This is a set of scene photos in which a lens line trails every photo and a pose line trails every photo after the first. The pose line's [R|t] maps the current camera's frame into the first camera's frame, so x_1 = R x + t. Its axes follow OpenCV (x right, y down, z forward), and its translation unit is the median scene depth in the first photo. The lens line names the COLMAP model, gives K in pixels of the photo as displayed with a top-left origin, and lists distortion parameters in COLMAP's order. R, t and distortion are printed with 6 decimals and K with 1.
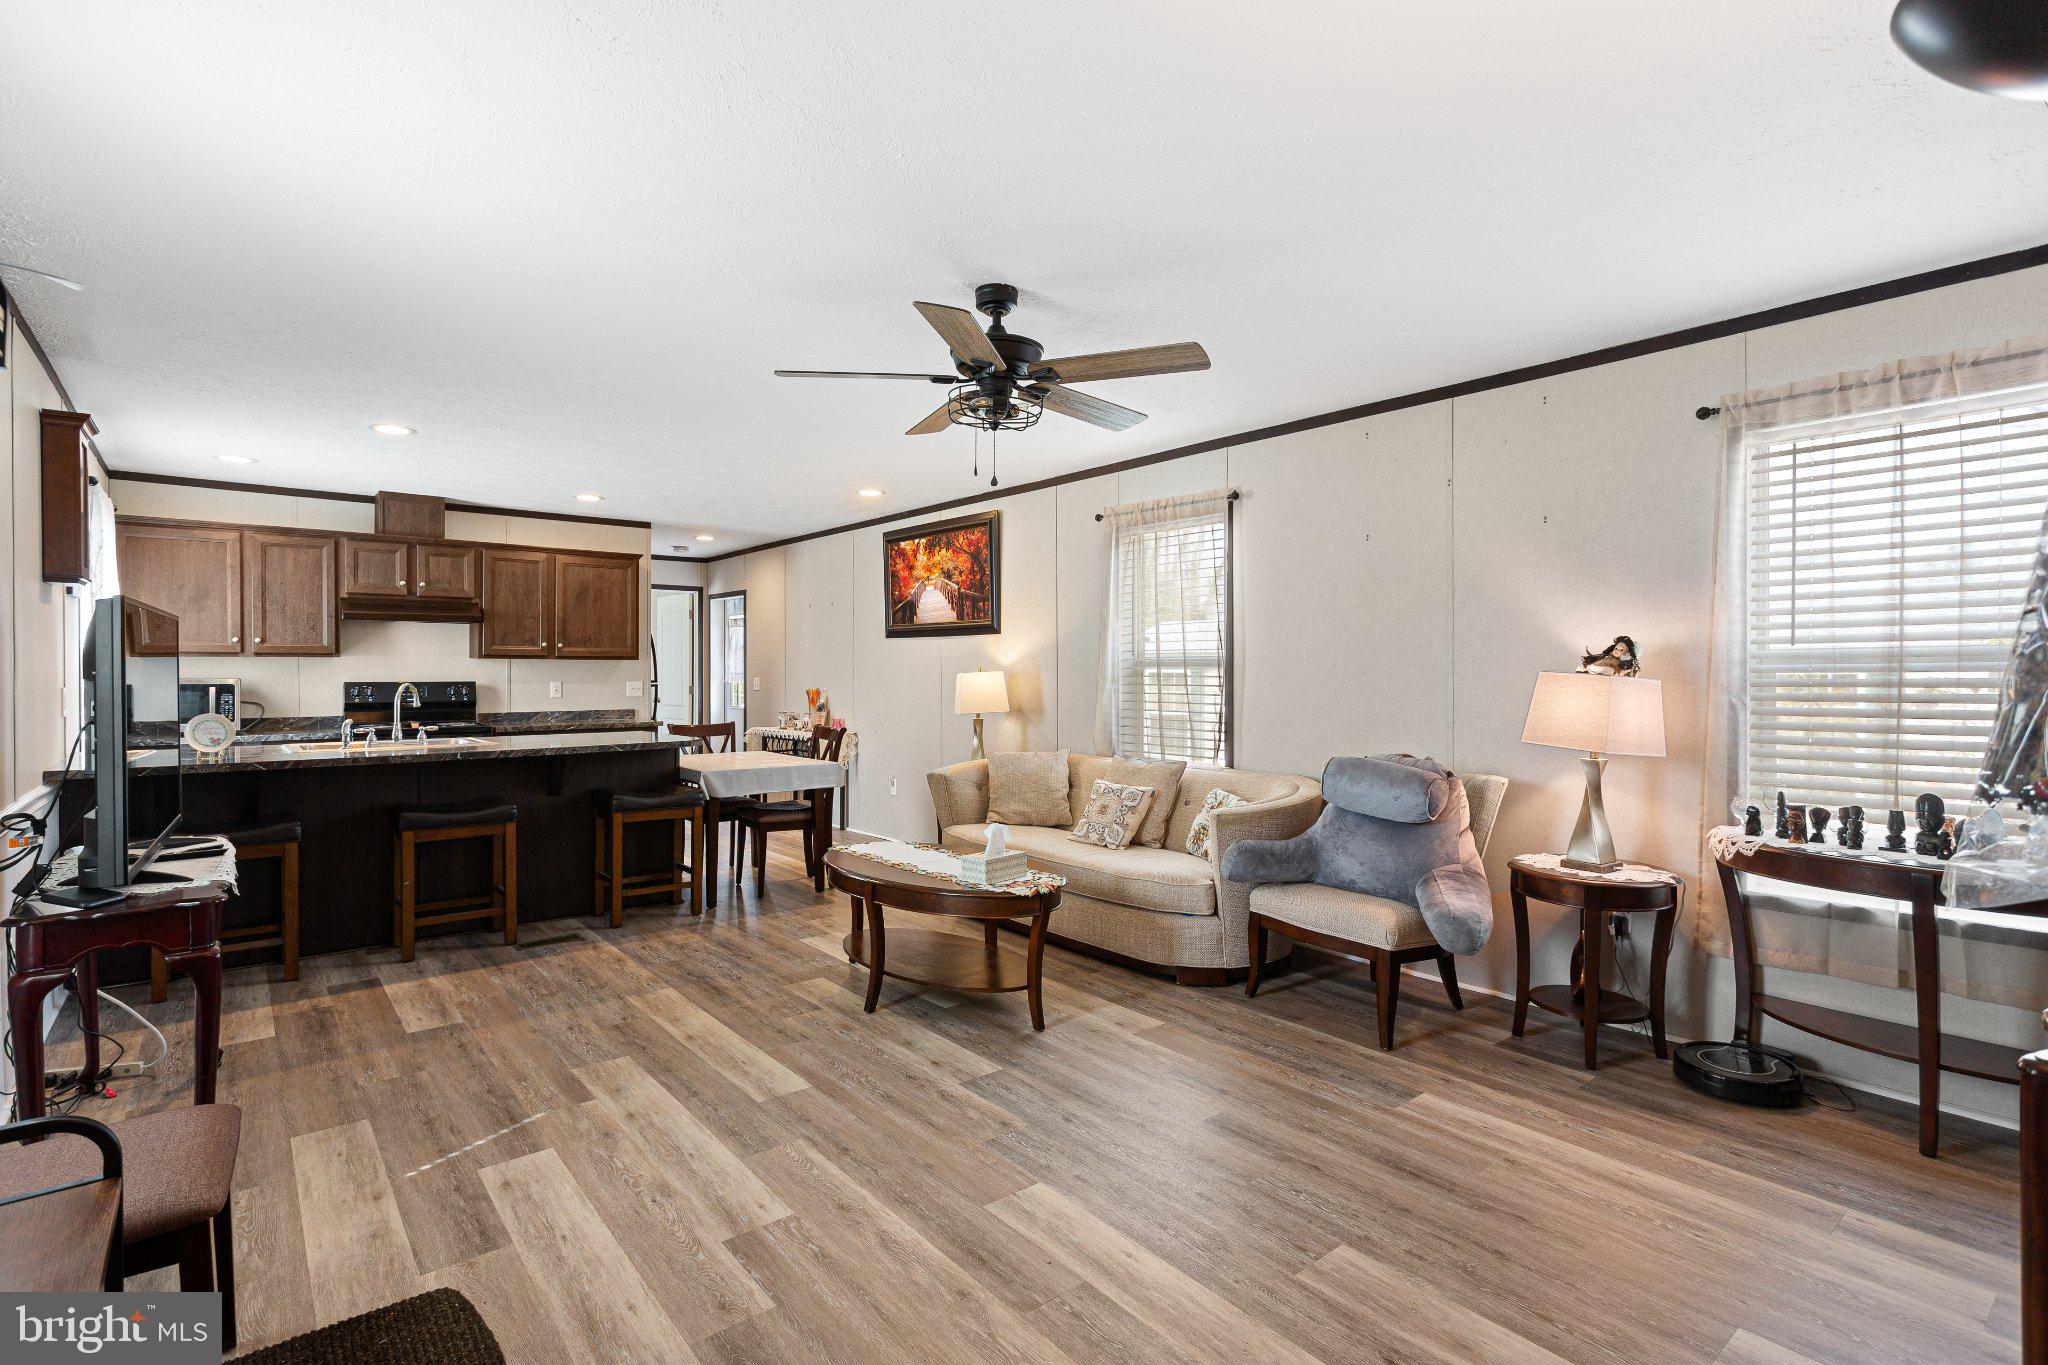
lens RADIAL K [[977.4, 0, 1020.3], [0, 977.4, 678.9], [0, 0, 1]] dist [0.001735, 0.000273]
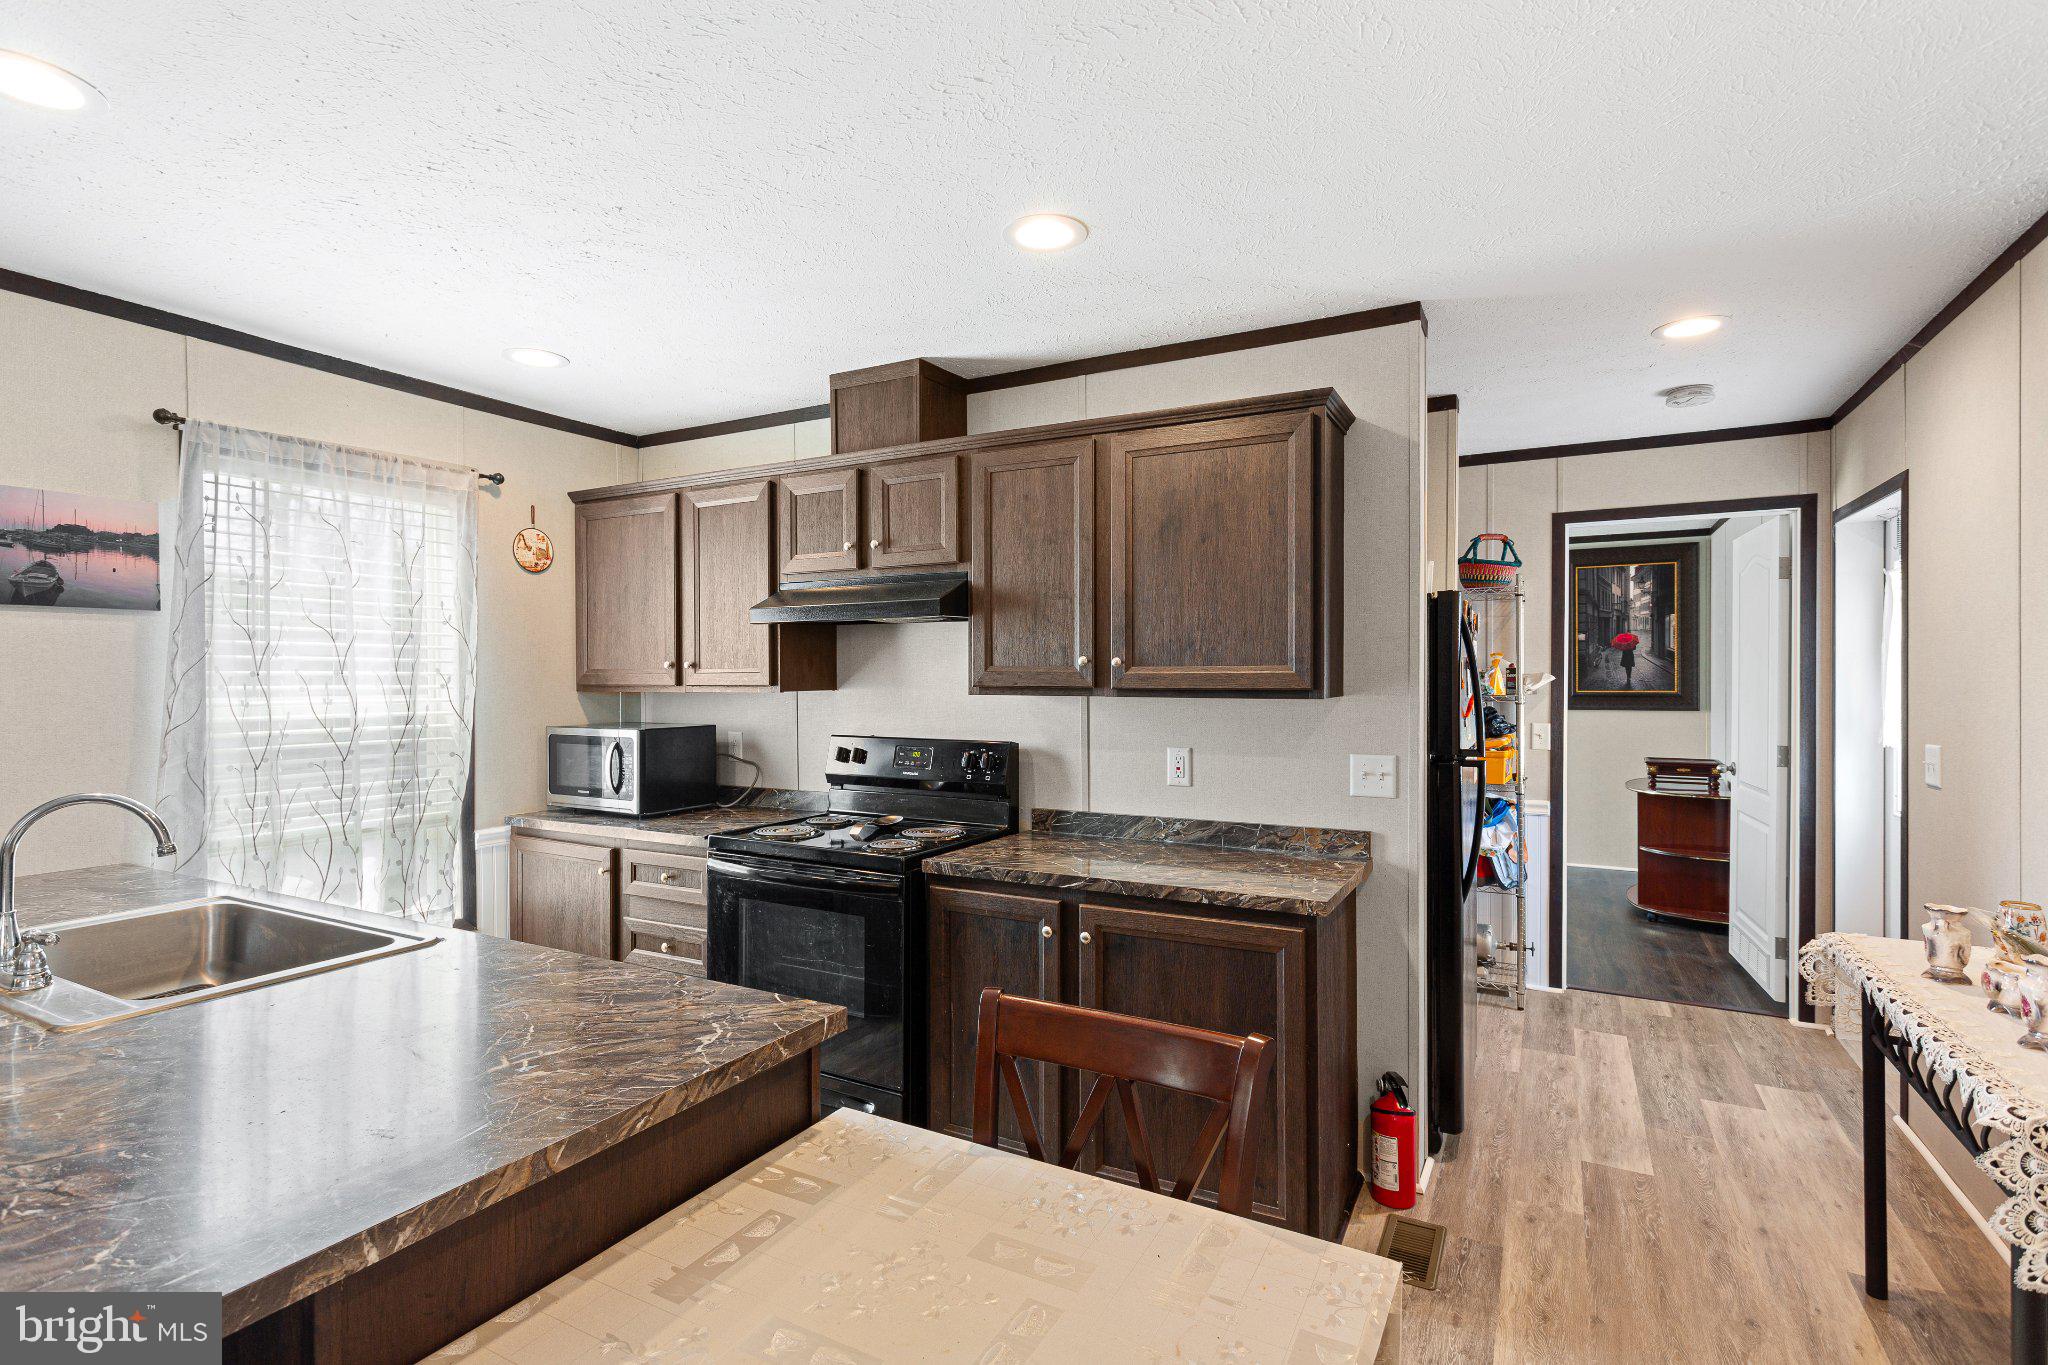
lens RADIAL K [[977.4, 0, 1017.9], [0, 977.4, 679.0], [0, 0, 1]] dist [0.001735, 0.000273]
pose [[0.363593, 0.000415, -0.931558, -0.114769], [-0.006414, 0.999977, -0.002058, -0.026113], [0.931536, 0.006723, 0.363587, 0.816531]]
